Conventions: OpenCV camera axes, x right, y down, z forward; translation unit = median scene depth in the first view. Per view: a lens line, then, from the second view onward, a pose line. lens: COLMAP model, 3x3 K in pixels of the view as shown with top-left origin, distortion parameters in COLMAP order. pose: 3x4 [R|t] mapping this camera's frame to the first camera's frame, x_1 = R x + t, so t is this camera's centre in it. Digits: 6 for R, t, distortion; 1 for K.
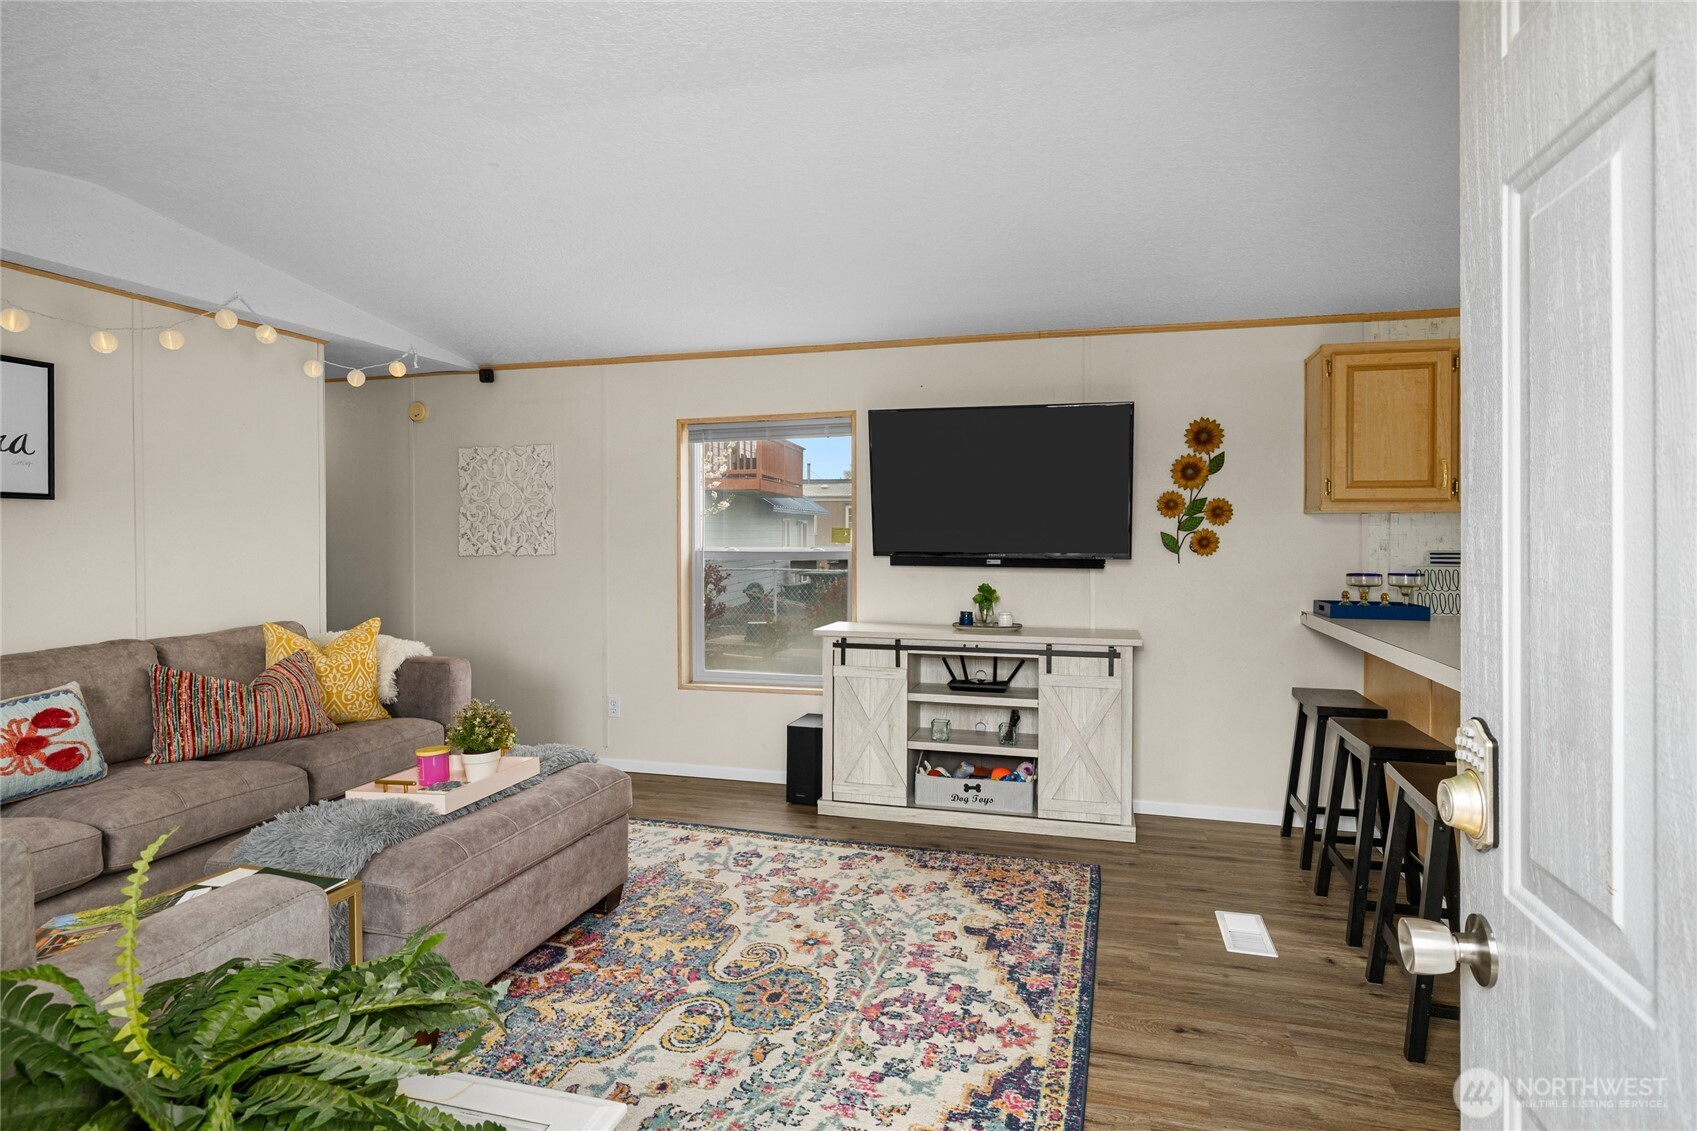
lens RADIAL K [[881.1, 0, 843.9], [0, 881.1, 535.5], [0, 0, 1]] dist [0.000686, -0.000200]
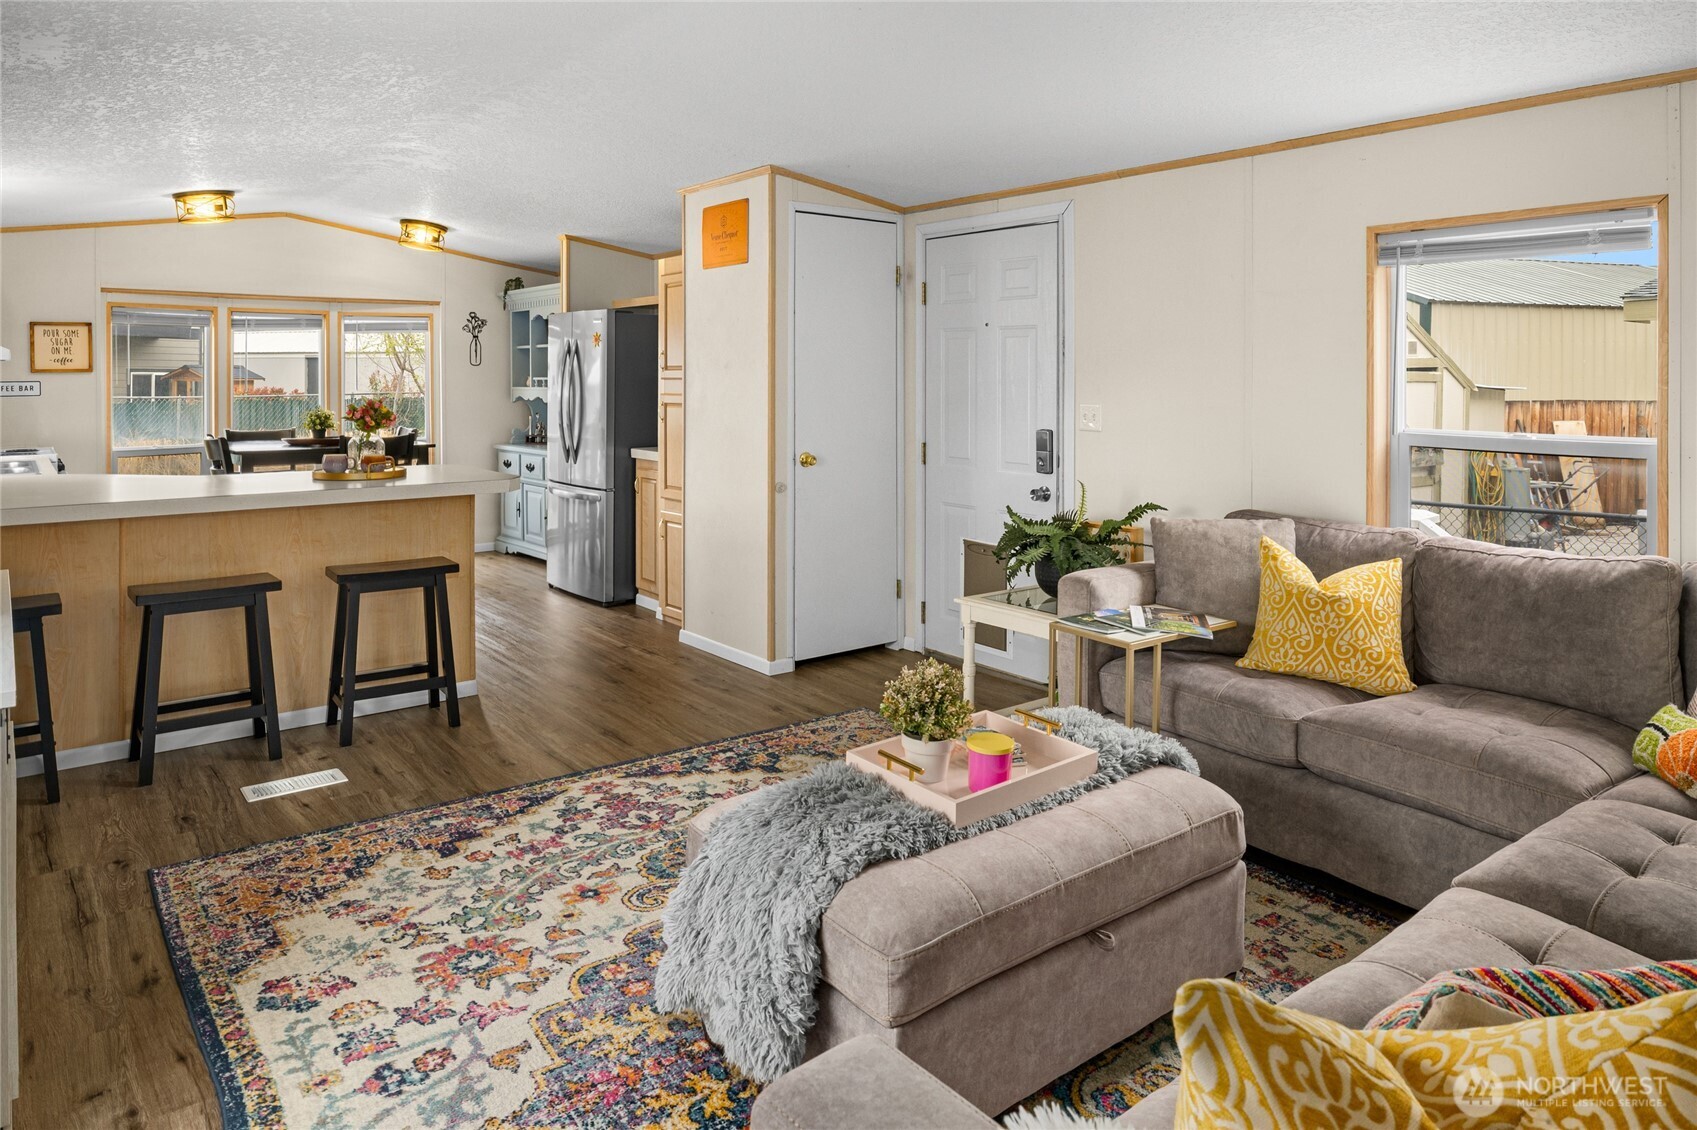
lens RADIAL K [[1053.2, 0, 820.5], [0, 1053.2, 381.9], [0, 0, 1]] dist [0.000663, -0.000796]
pose [[-0.796914, -0.002971, 0.604085, -0.690204], [-0.000344, 0.999990, 0.004464, -0.028897], [-0.604092, 0.003350, -0.796907, 1.401681]]
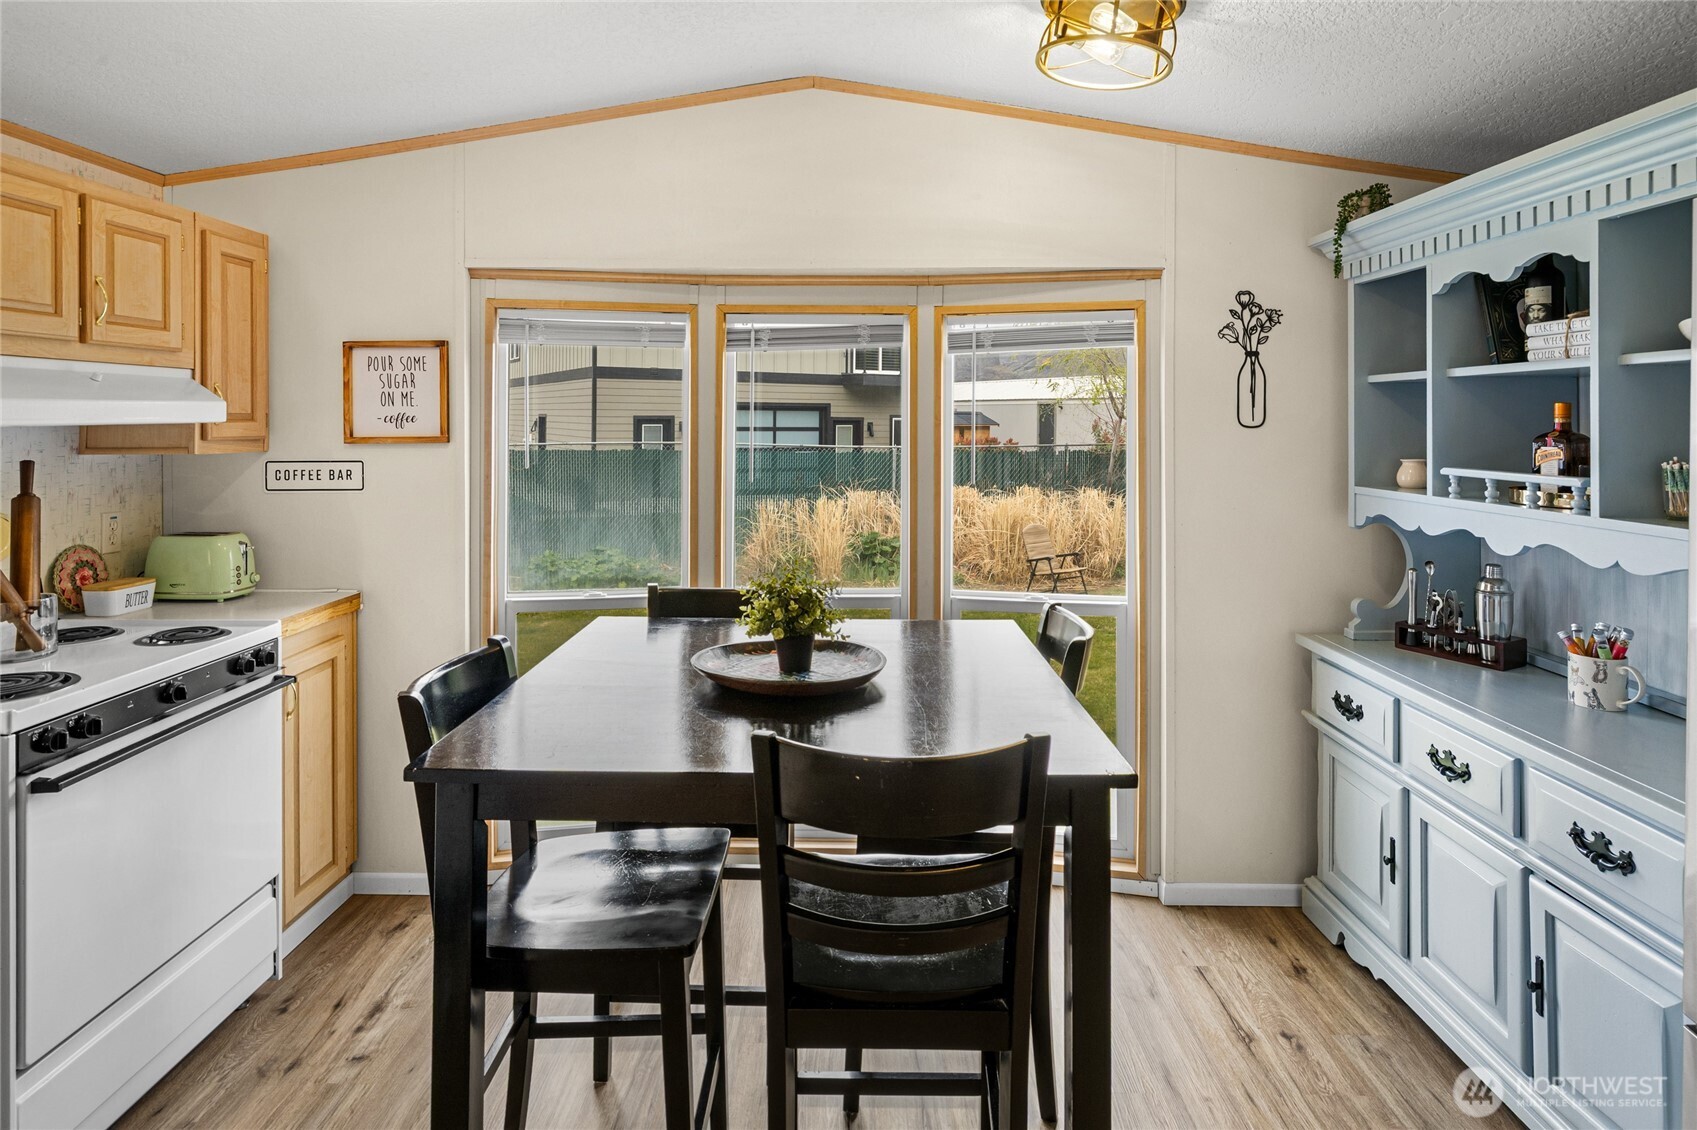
lens RADIAL K [[946.7, 0, 841.6], [0, 946.7, 422.1], [0, 0, 1]] dist [-0.002950, 0.000758]
pose [[-0.245135, -0.004616, 0.969478, 0.760890], [-0.004743, 0.999982, 0.003562, -0.063638], [-0.969477, -0.003725, -0.245153, 0.457898]]
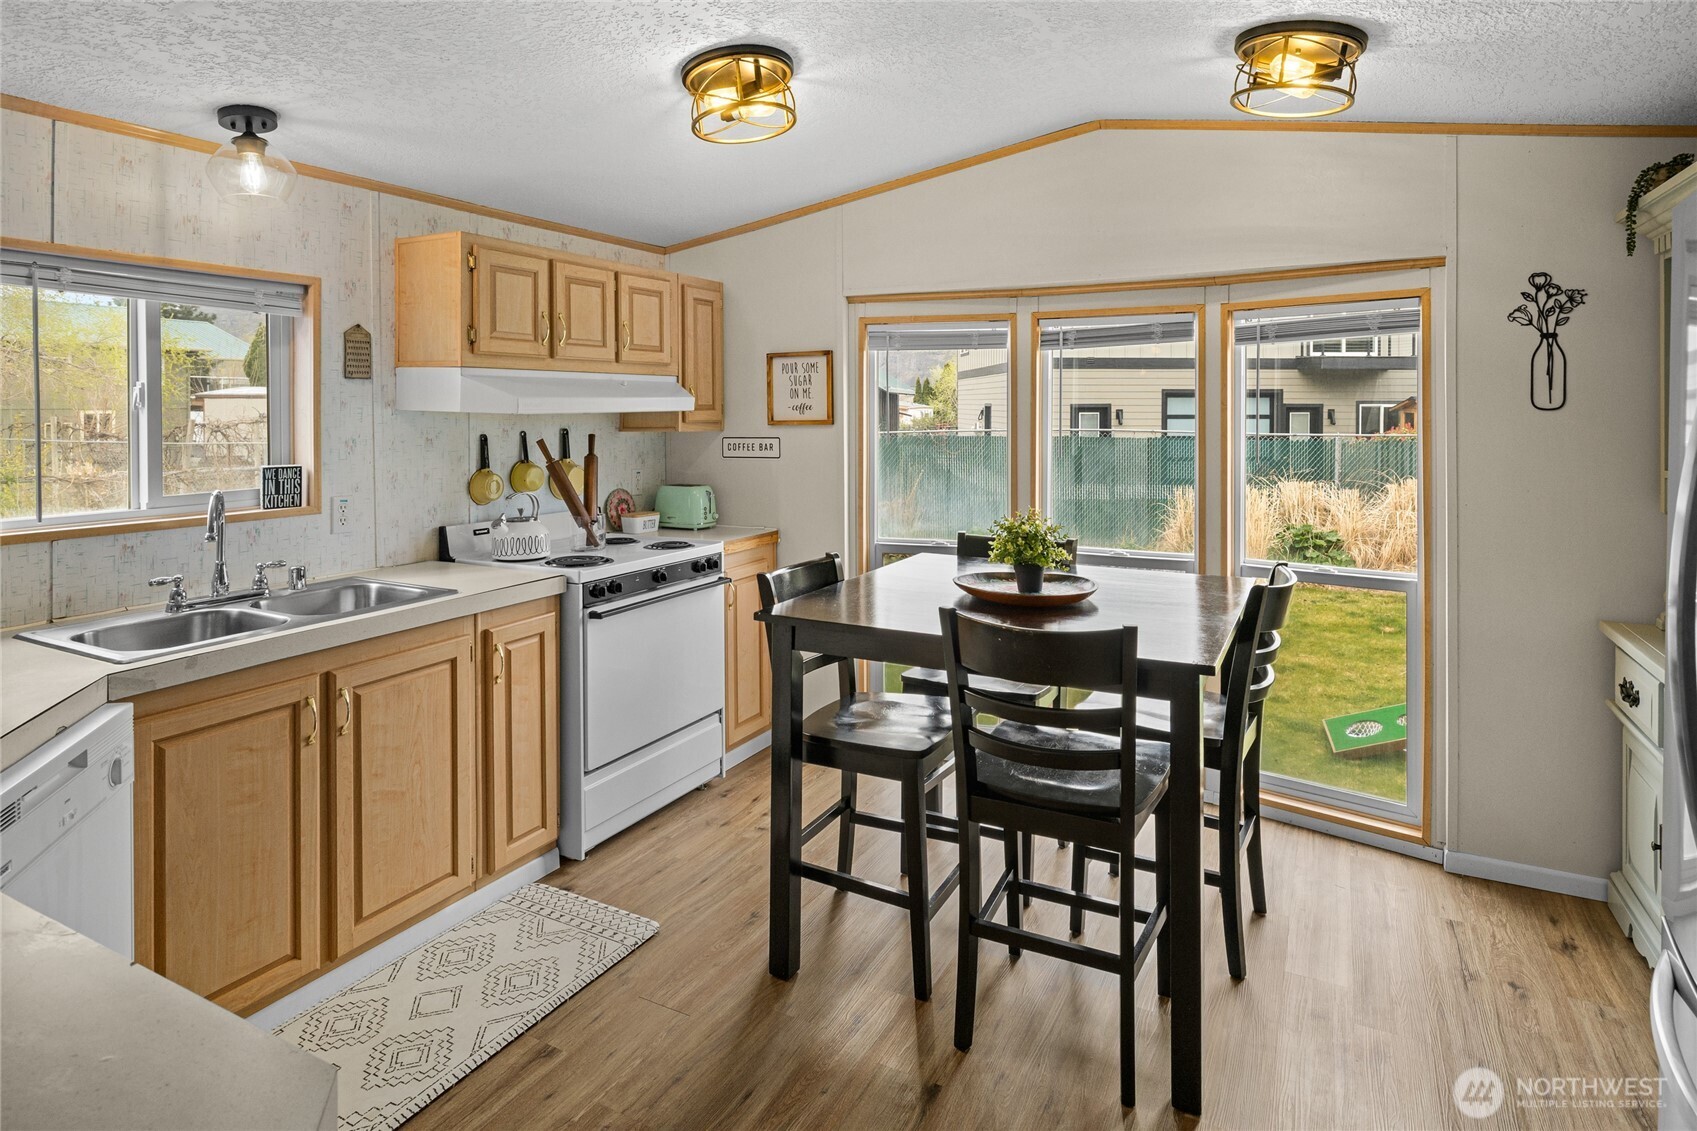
lens RADIAL K [[937.4, 0, 847.9], [0, 937.4, 412.5], [0, 0, 1]] dist [-0.002529, 0.000746]
pose [[0.218001, -0.006265, 0.975928, 0.527852], [0.003230, 0.999979, 0.005698, -0.061840], [-0.975943, 0.001910, 0.218017, 0.310484]]
